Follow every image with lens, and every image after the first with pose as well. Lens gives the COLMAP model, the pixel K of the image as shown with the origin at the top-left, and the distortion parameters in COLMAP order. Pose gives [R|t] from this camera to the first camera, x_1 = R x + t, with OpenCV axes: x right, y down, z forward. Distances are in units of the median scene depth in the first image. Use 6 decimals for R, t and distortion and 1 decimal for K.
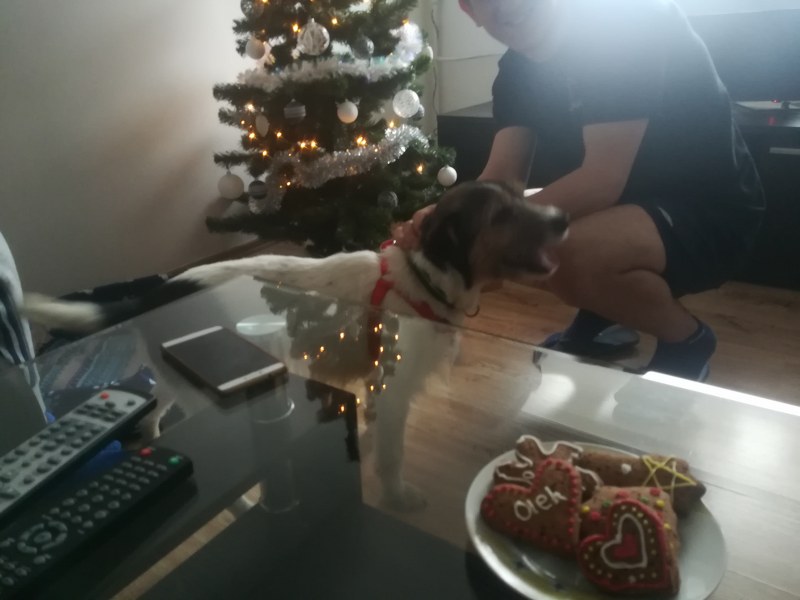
lens RADIAL K [[597.7, 0, 400.0], [0, 597.7, 300.0], [0, 0, 1]] dist [0.005432, -0.003871]
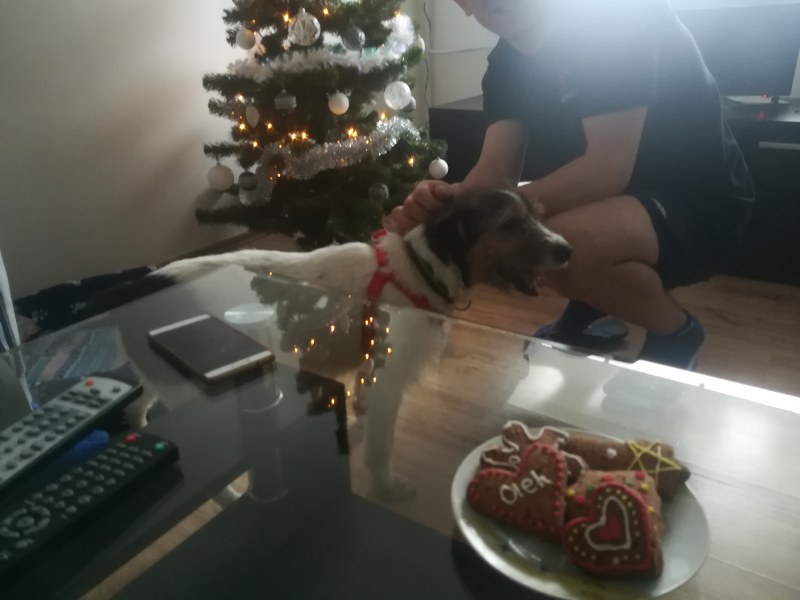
lens RADIAL K [[597.7, 0, 400.0], [0, 597.7, 300.0], [0, 0, 1]] dist [0.005432, -0.003871]
pose [[0.999897, 0.002464, 0.014164, 0.001846], [-0.002607, 0.999945, 0.010123, 0.003593], [-0.014138, -0.010159, 0.999848, 0.000840]]
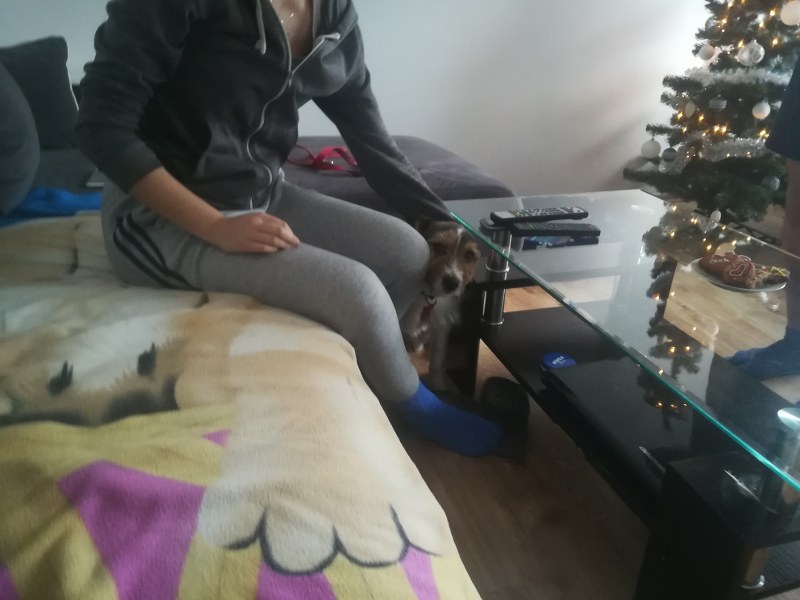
lens RADIAL K [[597.7, 0, 400.0], [0, 597.7, 300.0], [0, 0, 1]] dist [0.005432, -0.003871]
pose [[0.775070, 0.333219, -0.536872, 0.207066], [-0.304706, 0.941434, 0.144420, 0.188429], [0.553553, 0.051652, 0.831211, -0.740321]]
